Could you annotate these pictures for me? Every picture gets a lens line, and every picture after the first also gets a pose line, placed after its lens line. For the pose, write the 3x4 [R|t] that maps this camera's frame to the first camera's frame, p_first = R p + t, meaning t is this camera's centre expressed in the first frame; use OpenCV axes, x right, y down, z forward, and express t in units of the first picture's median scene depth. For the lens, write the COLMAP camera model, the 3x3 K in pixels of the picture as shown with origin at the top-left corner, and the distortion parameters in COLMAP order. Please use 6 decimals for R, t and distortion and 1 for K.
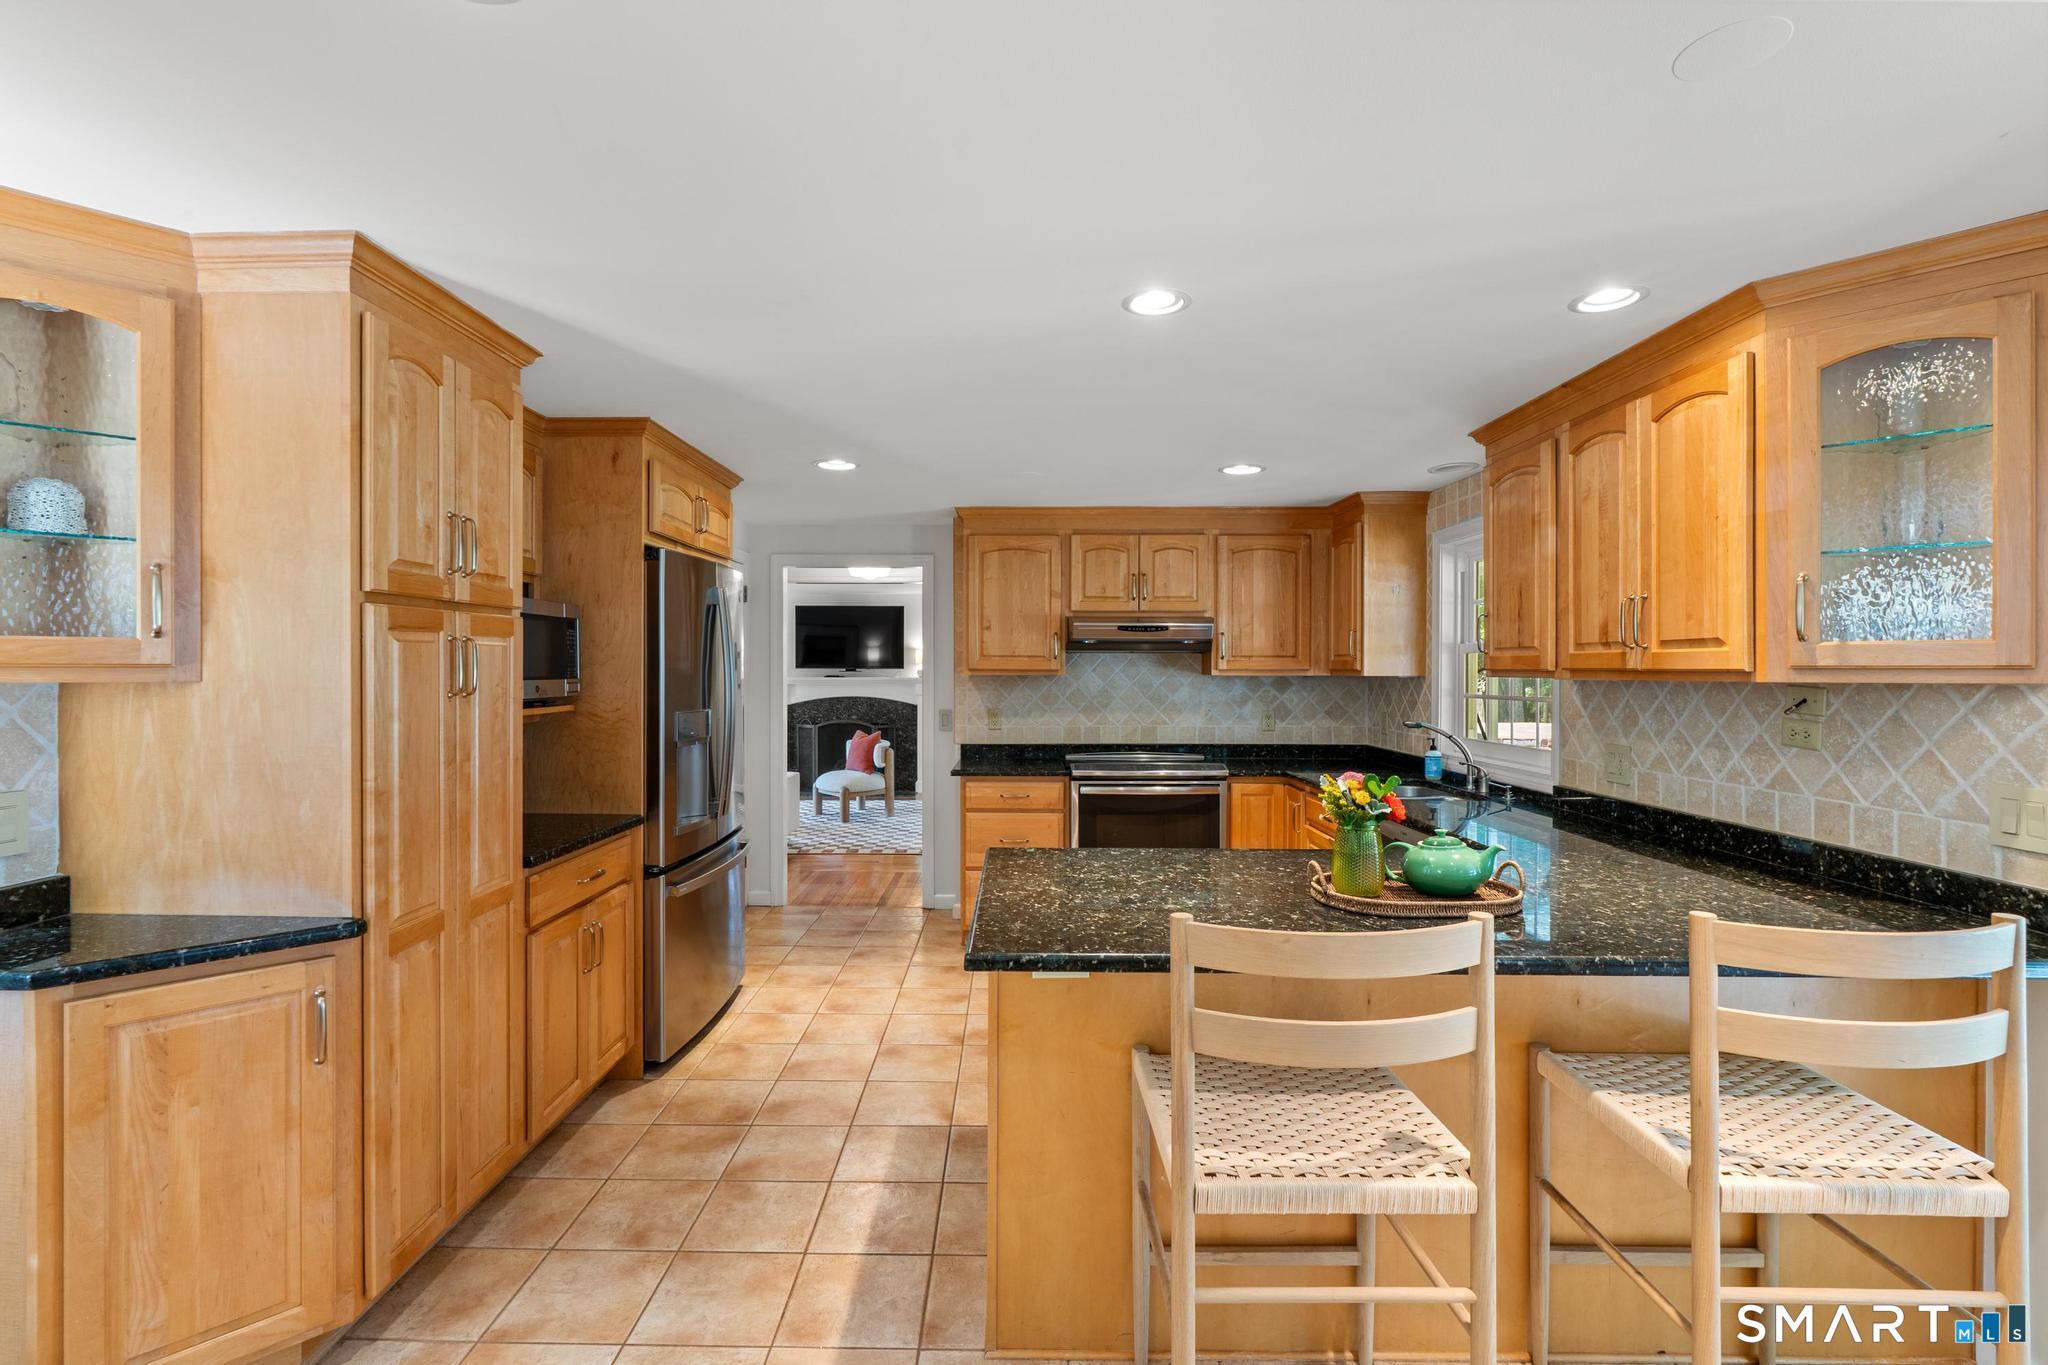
lens RADIAL K [[927.8, 0, 1009.1], [0, 927.8, 669.1], [0, 0, 1]] dist [-0.007613, 0.001026]
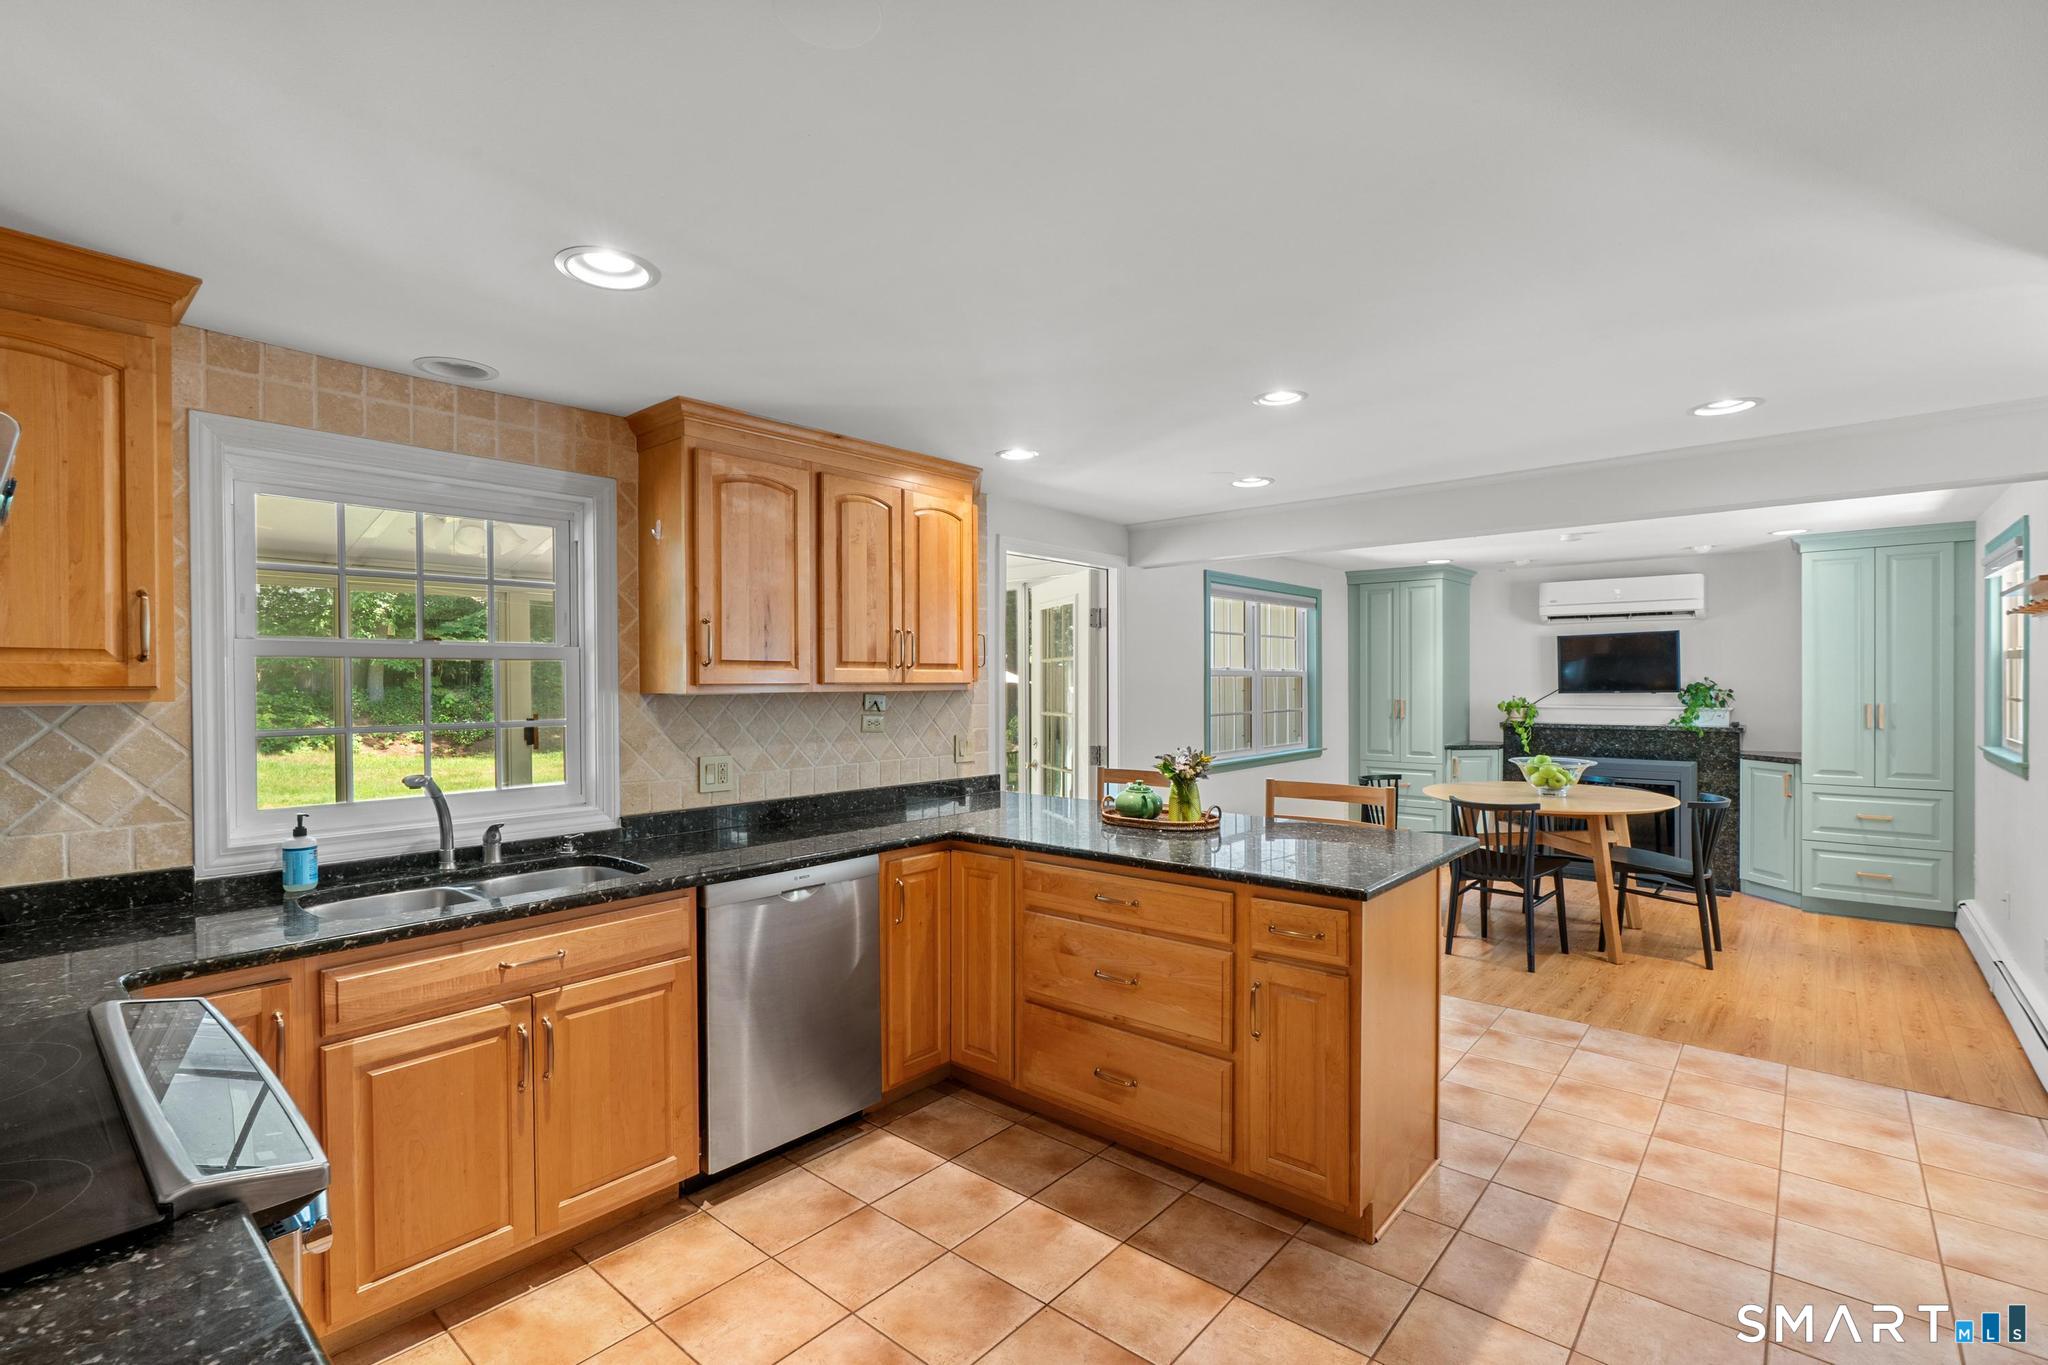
lens RADIAL K [[927.8, 0, 992.0], [0, 927.8, 695.8], [0, 0, 1]] dist [-0.007613, 0.001026]
pose [[-0.750639, -0.010965, 0.660622, -0.204666], [0.001920, 0.999822, 0.018776, -0.004288], [-0.660710, 0.015362, -0.750484, 1.165055]]
